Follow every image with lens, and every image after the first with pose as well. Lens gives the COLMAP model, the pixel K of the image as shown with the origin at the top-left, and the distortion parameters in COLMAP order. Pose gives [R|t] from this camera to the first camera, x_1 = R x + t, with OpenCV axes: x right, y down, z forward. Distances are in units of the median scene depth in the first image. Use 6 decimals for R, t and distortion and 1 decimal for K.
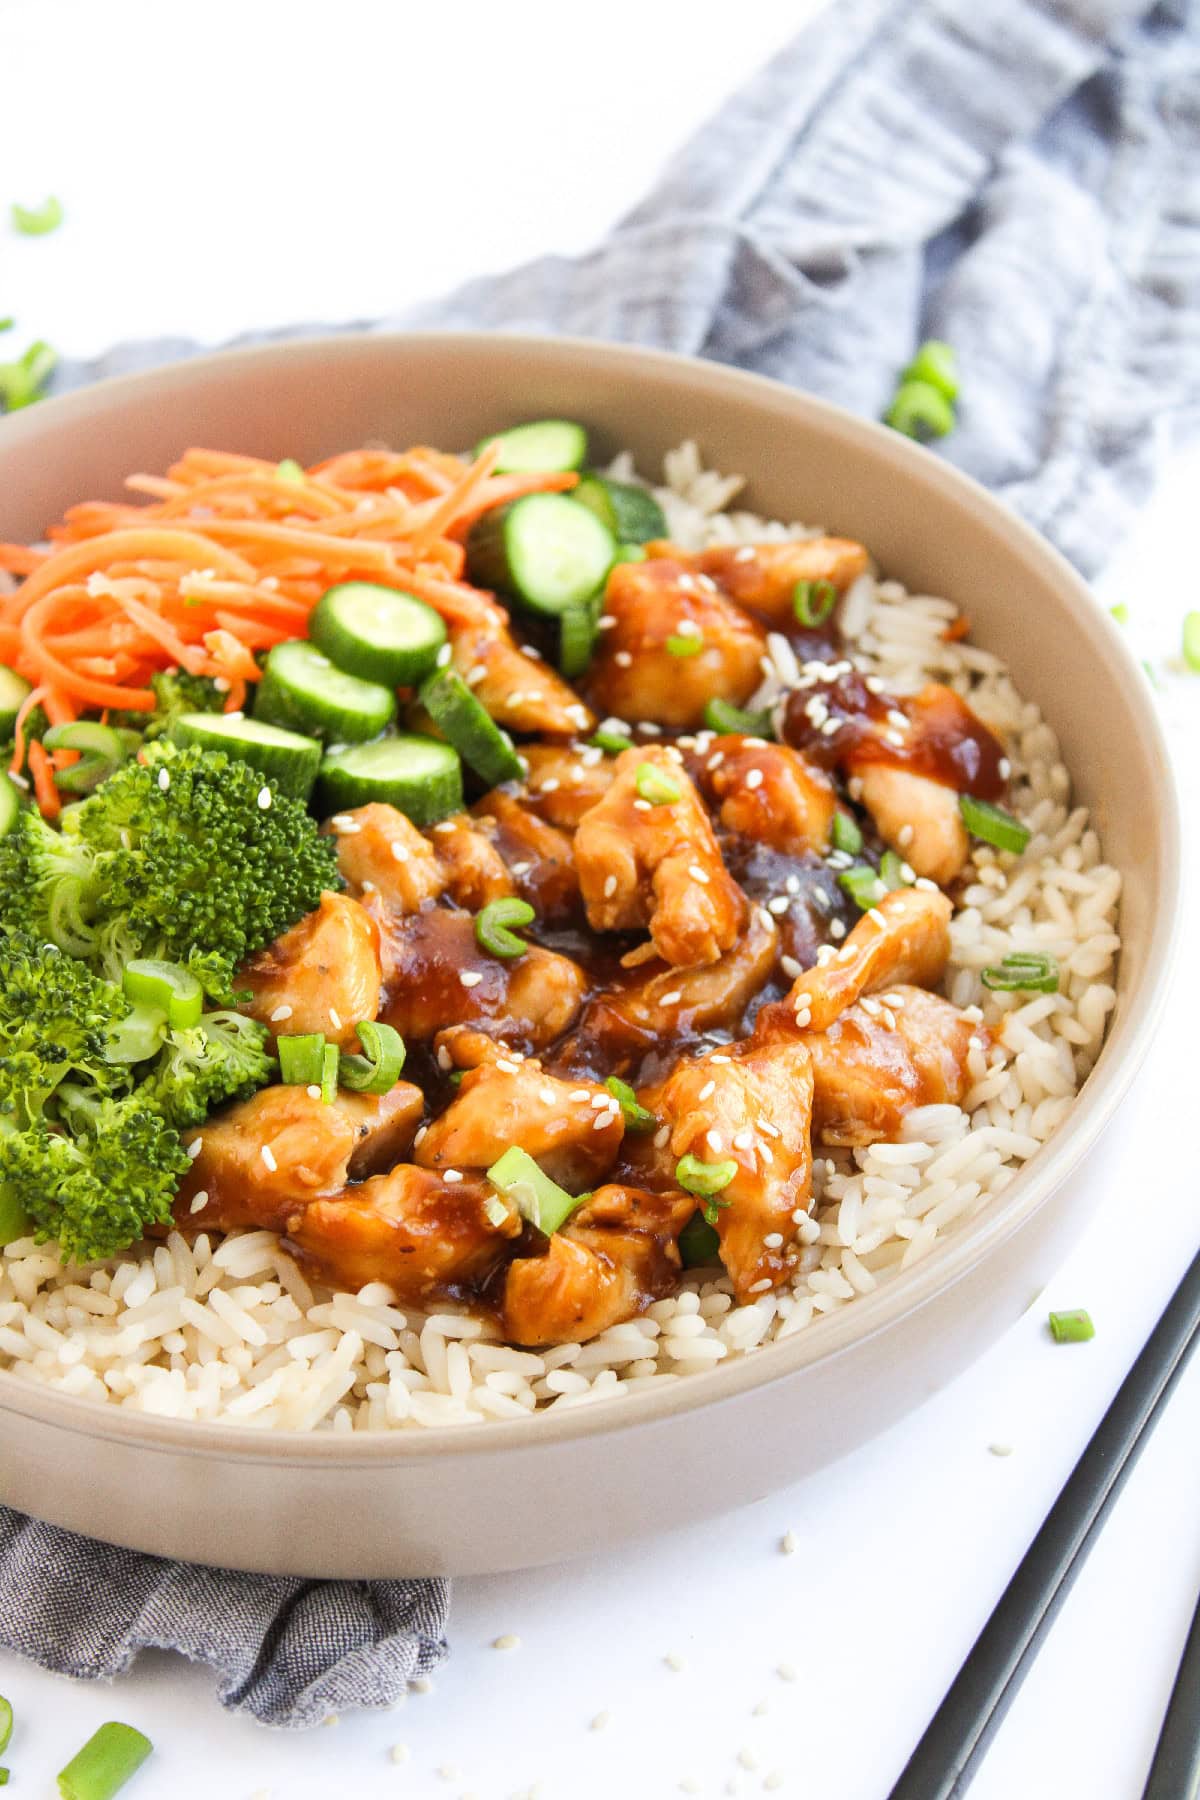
lens RADIAL K [[4333.9, 0, 600.0], [0, 4333.9, 900.0], [0, 0, 1]] dist [0.066724, -0.065162]
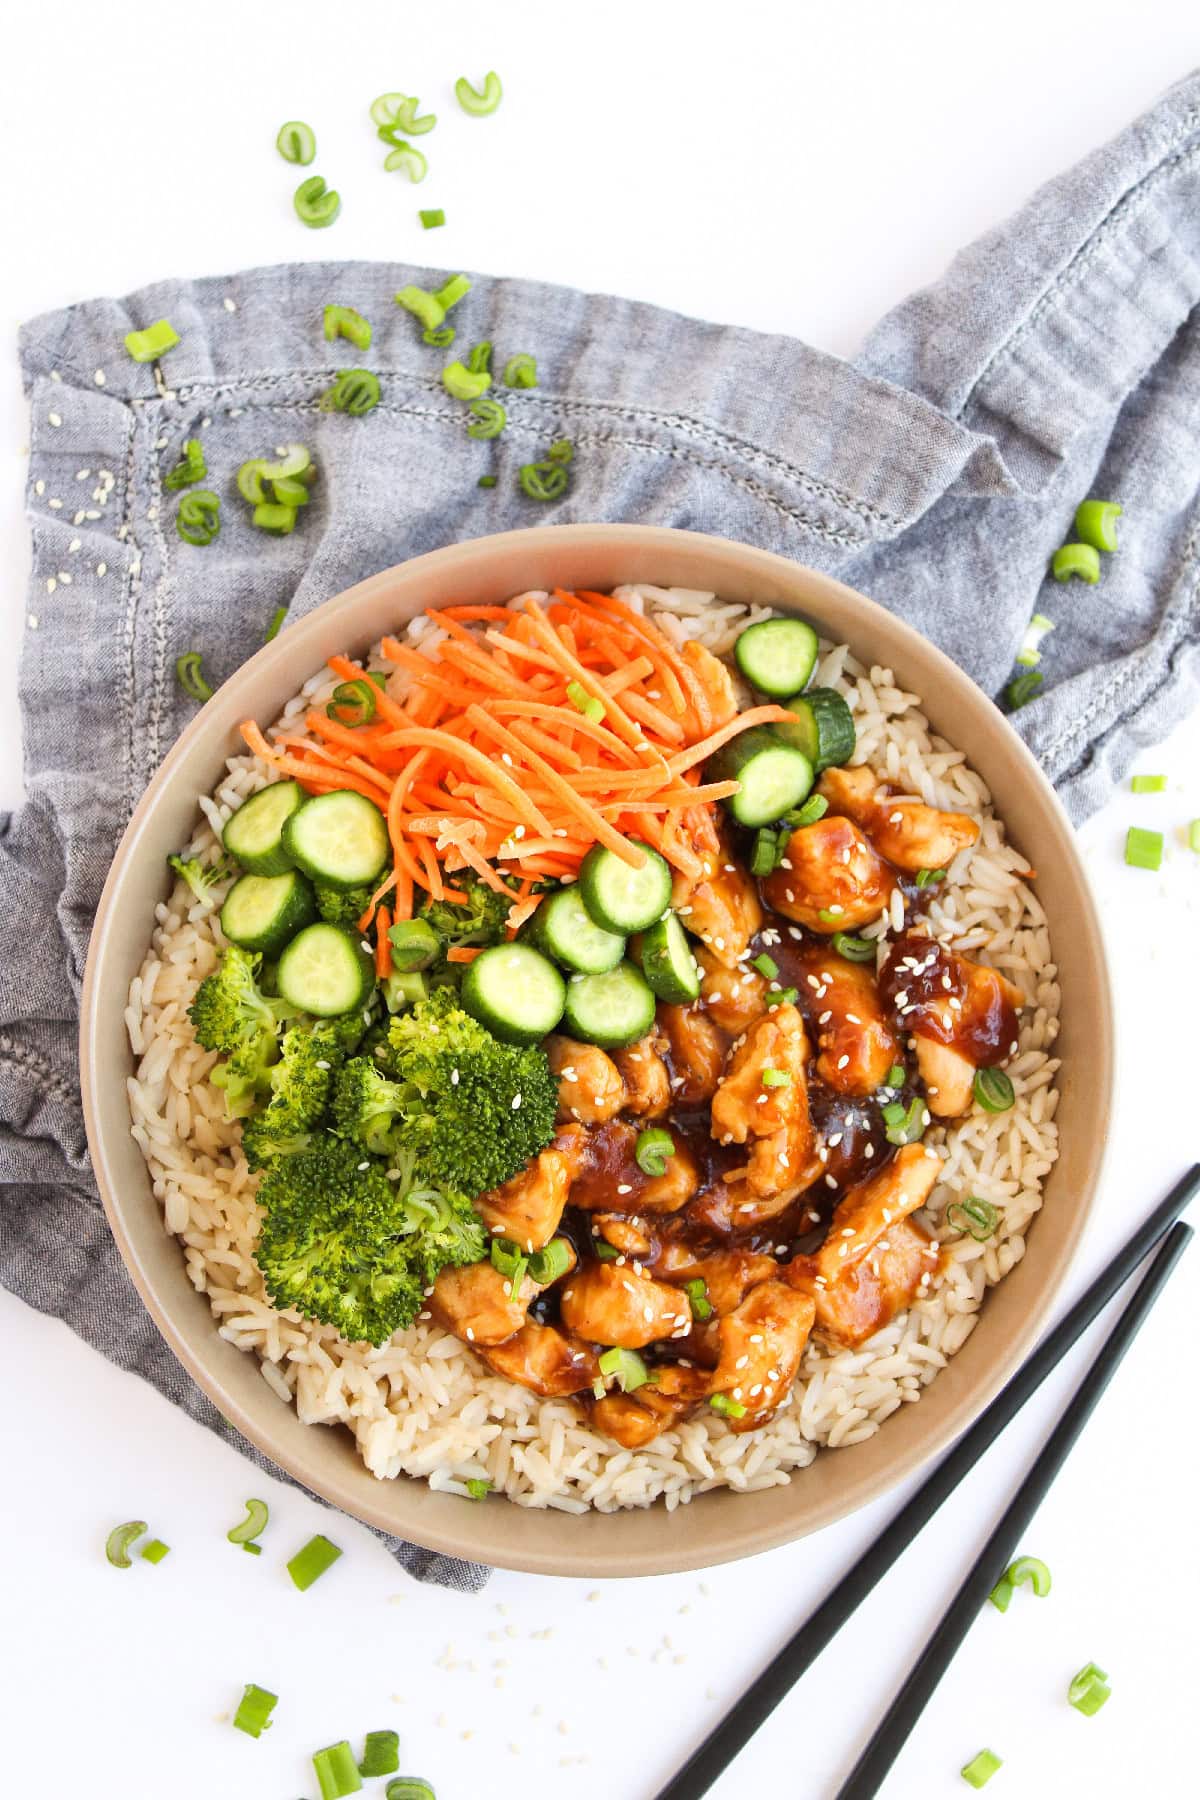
lens RADIAL K [[3469.2, 0, 600.0], [0, 3469.2, 900.0], [0, 0, 1]] dist [0.001373, -0.069354]
pose [[0.971700, 0.229096, 0.057573, -0.131575], [-0.209923, 0.725729, 0.655171, -0.858746], [0.108315, -0.648716, 0.753283, 0.120740]]
